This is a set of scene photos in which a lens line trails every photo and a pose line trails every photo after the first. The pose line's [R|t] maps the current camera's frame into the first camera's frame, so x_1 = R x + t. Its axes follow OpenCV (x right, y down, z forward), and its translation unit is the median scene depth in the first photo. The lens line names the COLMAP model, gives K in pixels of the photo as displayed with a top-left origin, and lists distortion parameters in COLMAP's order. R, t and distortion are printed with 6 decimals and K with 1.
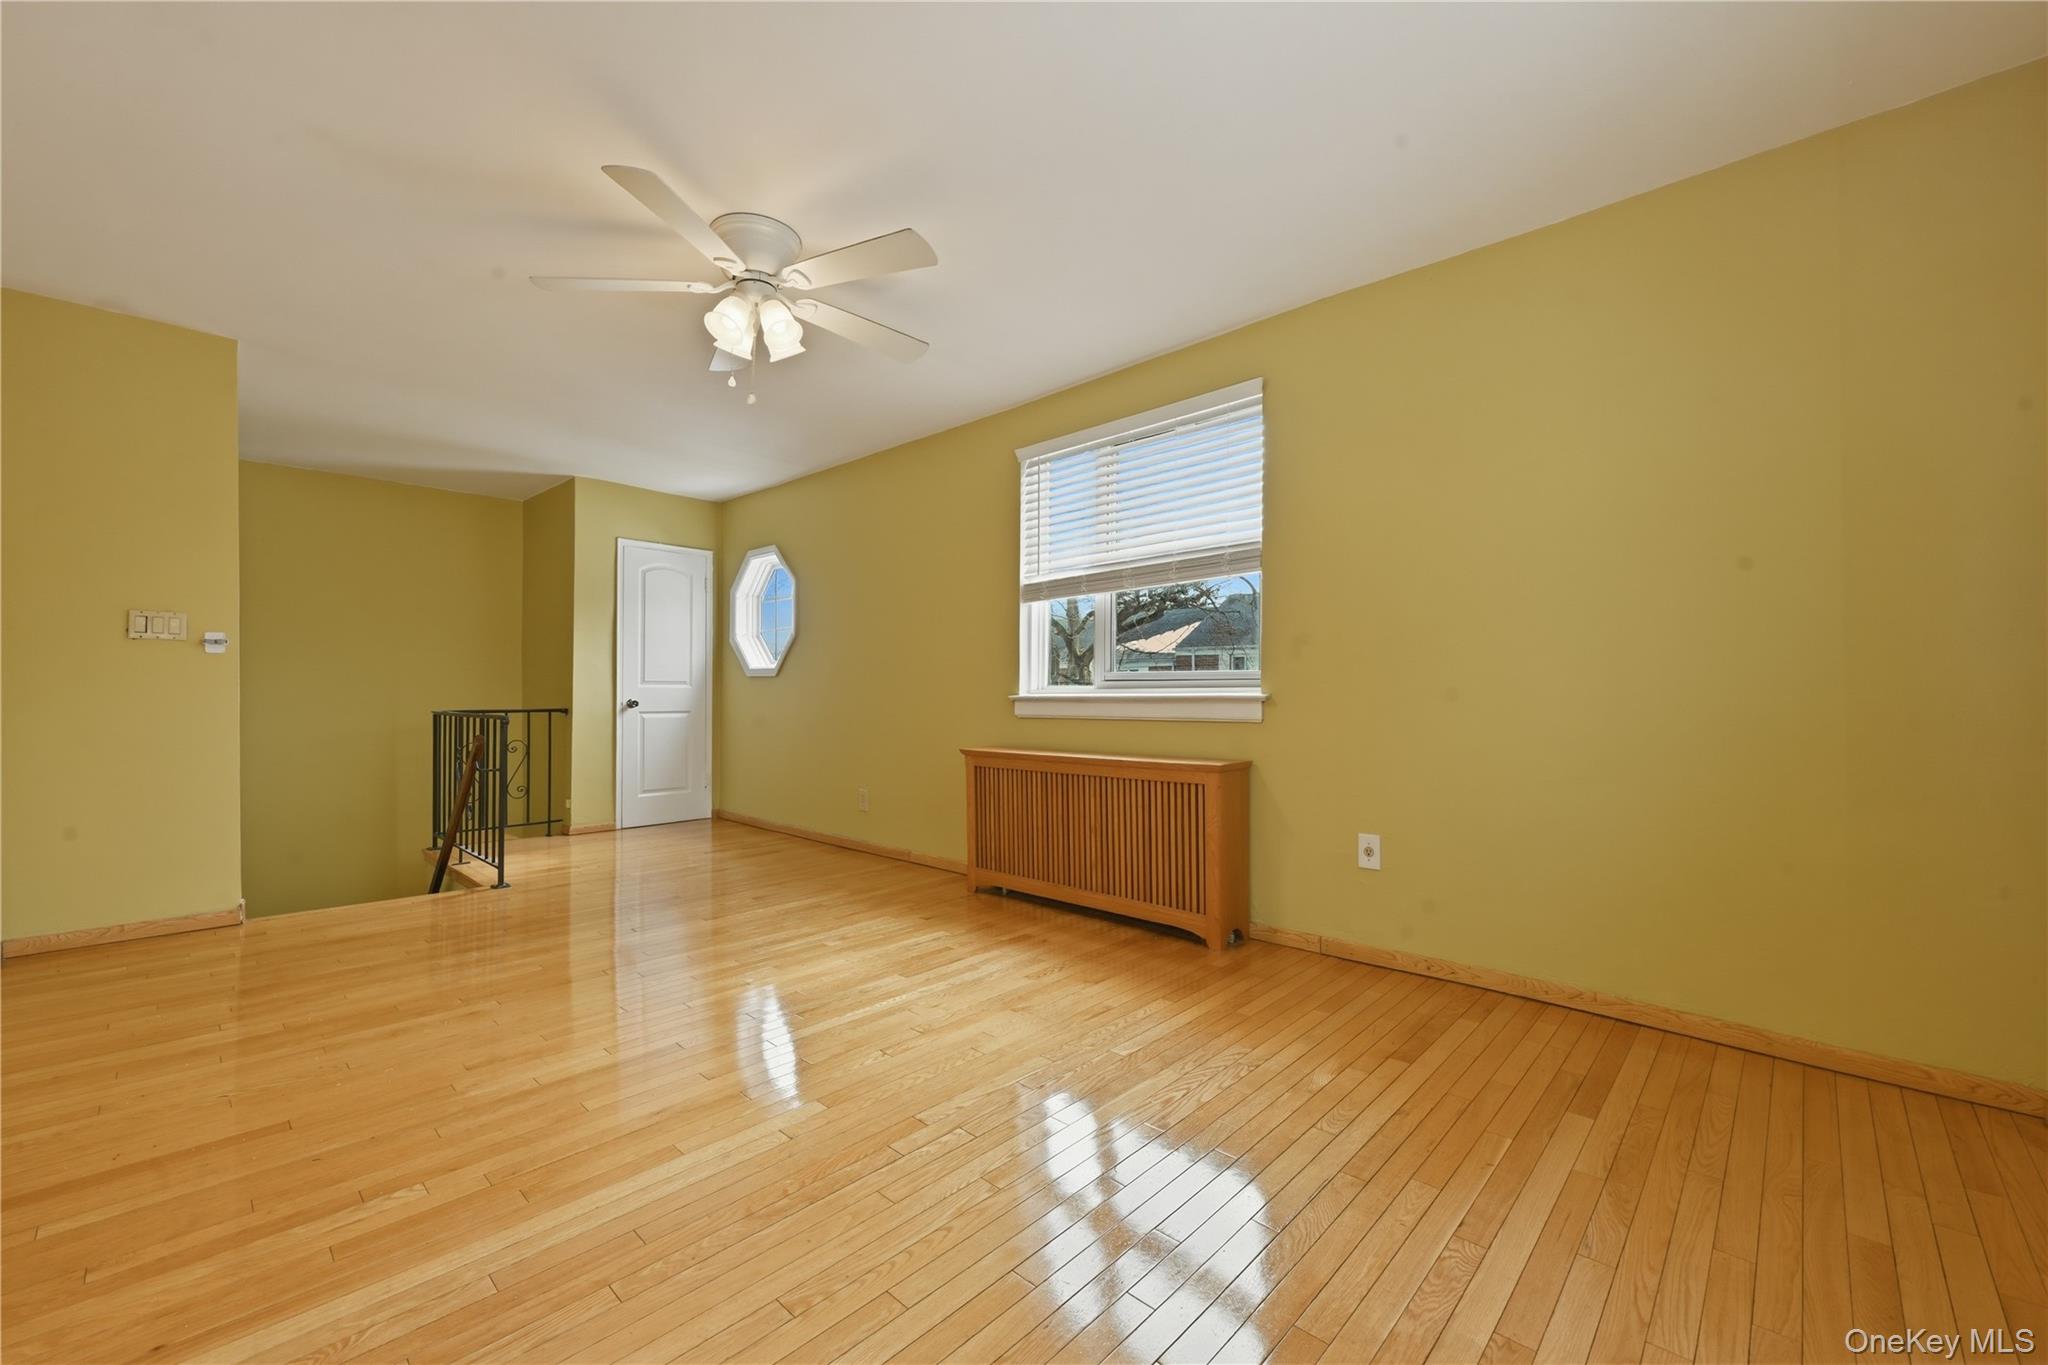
lens RADIAL K [[826.8, 0, 1031.8], [0, 826.8, 688.9], [0, 0, 1]] dist [-0.000858, 0.000108]
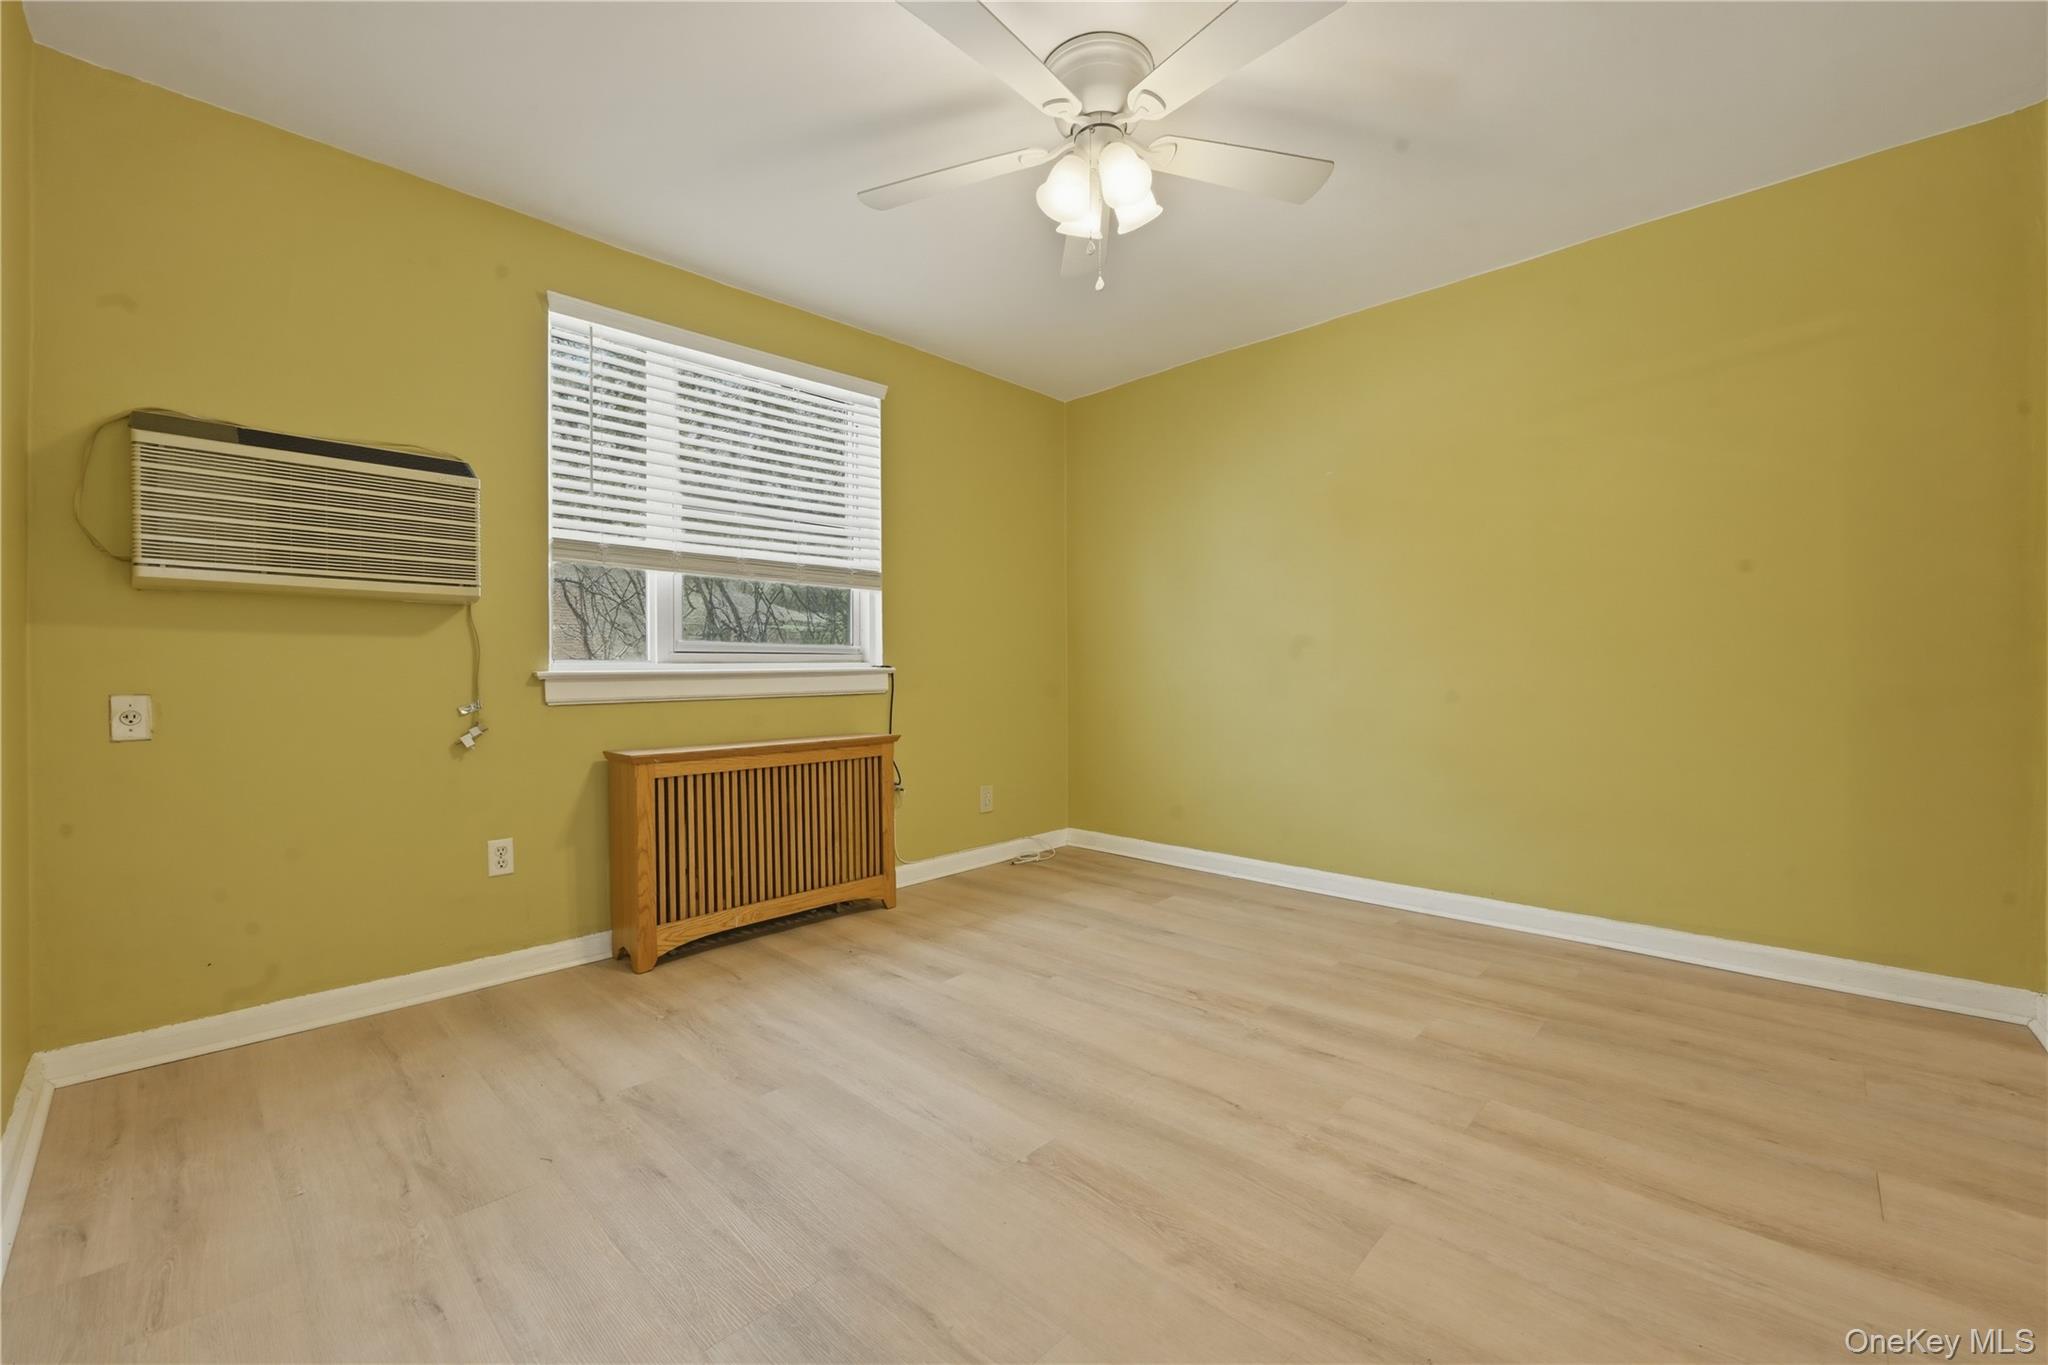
lens RADIAL K [[833.3, 0, 1024.8], [0, 833.3, 664.4], [0, 0, 1]] dist [0.000719, 0.000065]
pose [[0.022401, 0.000887, 0.999749, -0.752979], [-0.005685, 0.999984, -0.000760, 0.000667], [-0.999733, -0.005667, 0.022406, 0.697446]]
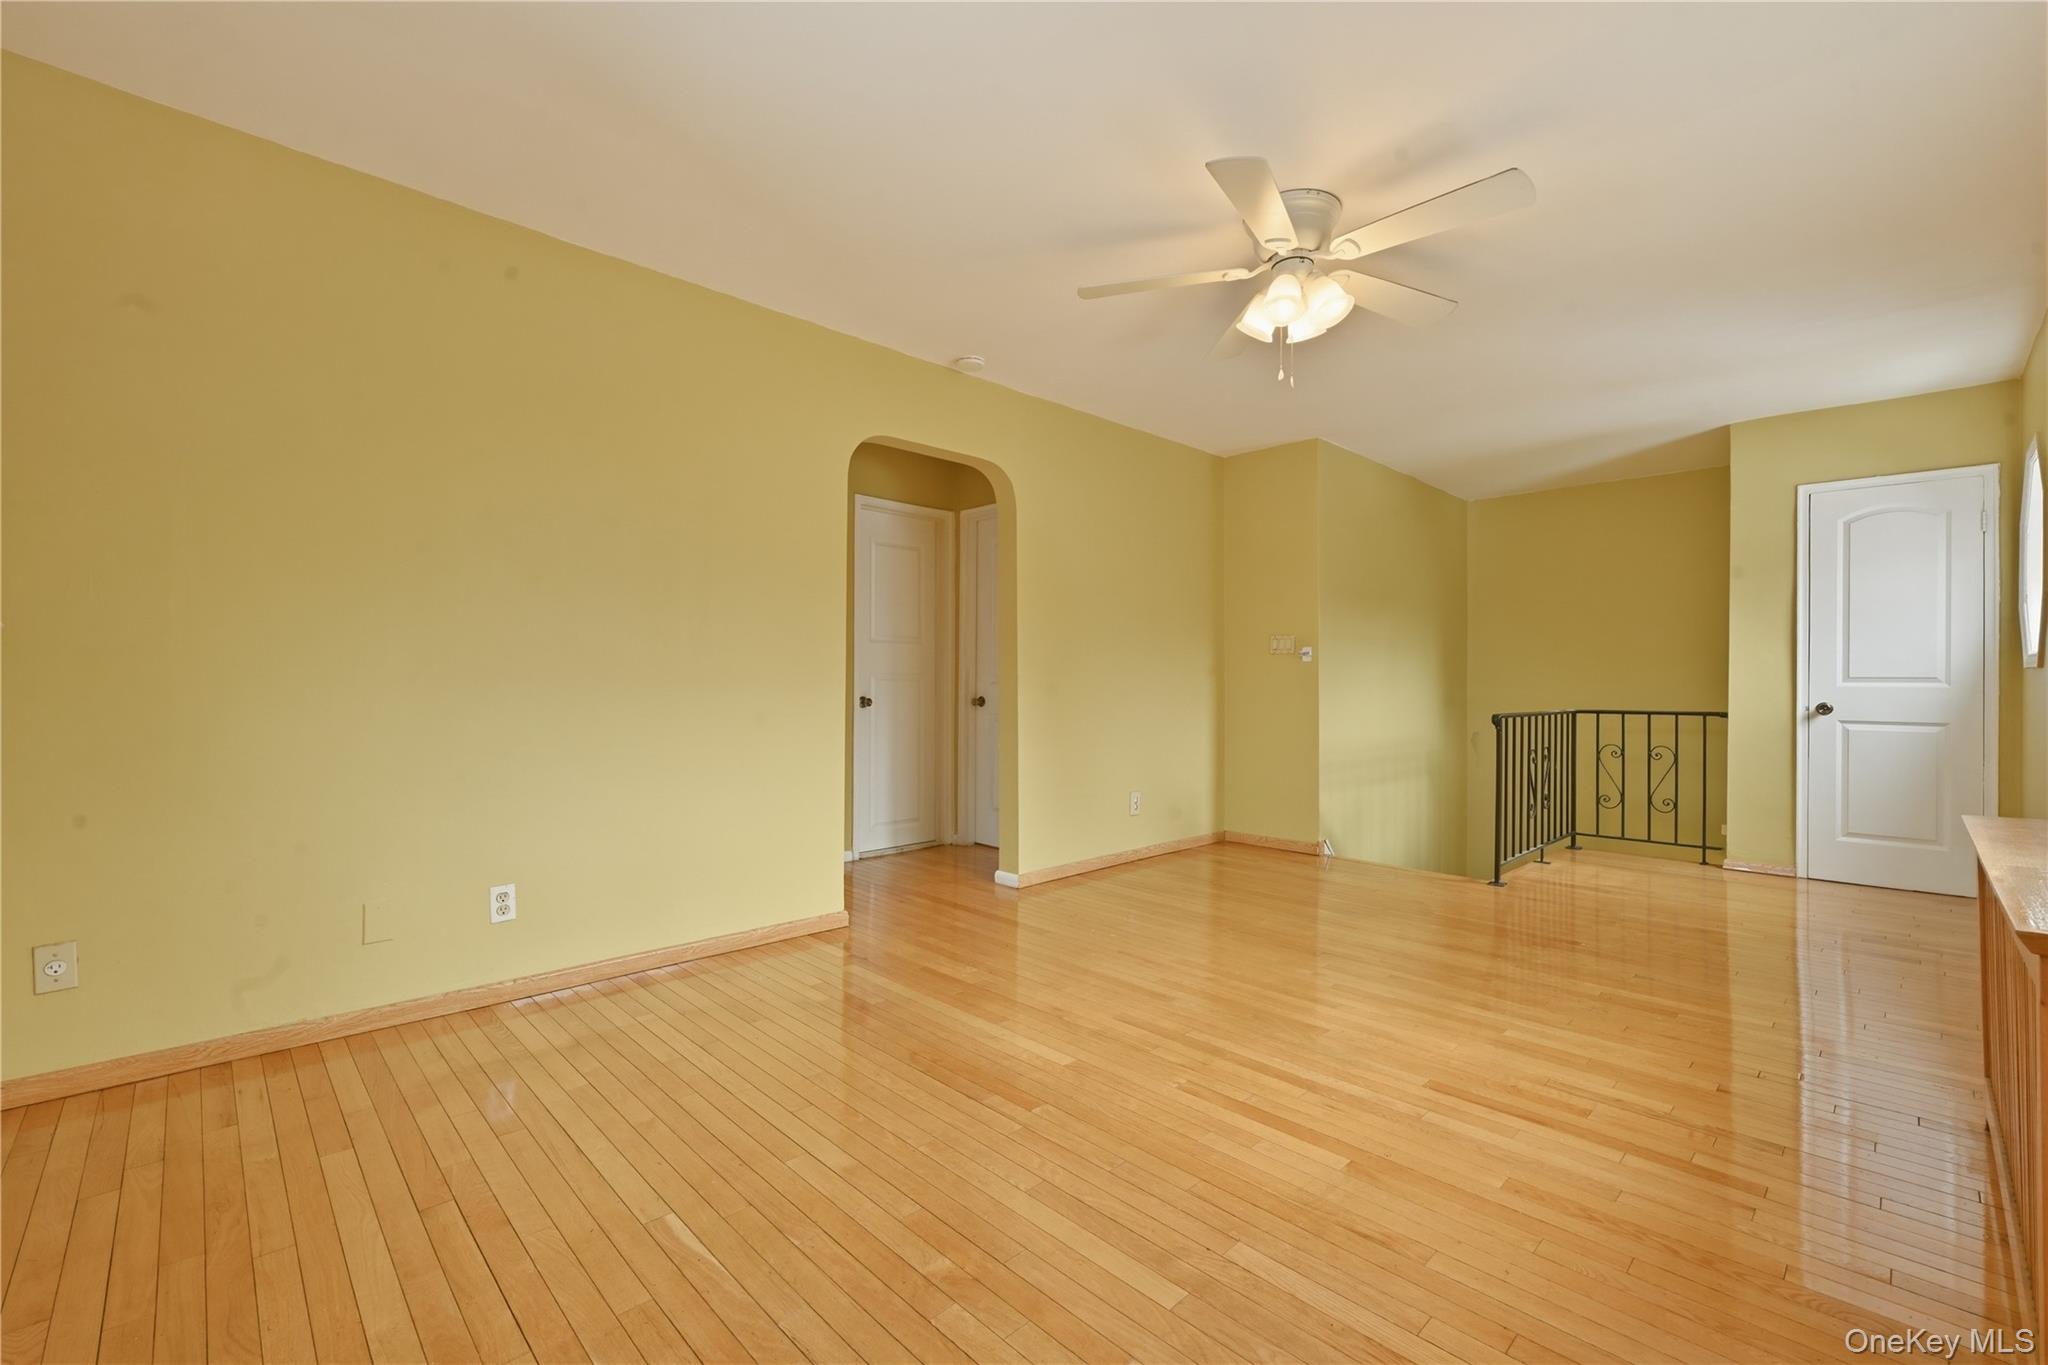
lens RADIAL K [[864.2, 0, 1024.0], [0, 864.2, 682.5], [0, 0, 1]] dist [0.010616, 0.000130]
pose [[-0.046017, -0.002932, -0.998936, 0.491506], [-0.003225, 0.999991, -0.002786, -0.001542], [0.998935, 0.003094, -0.046026, 0.534805]]
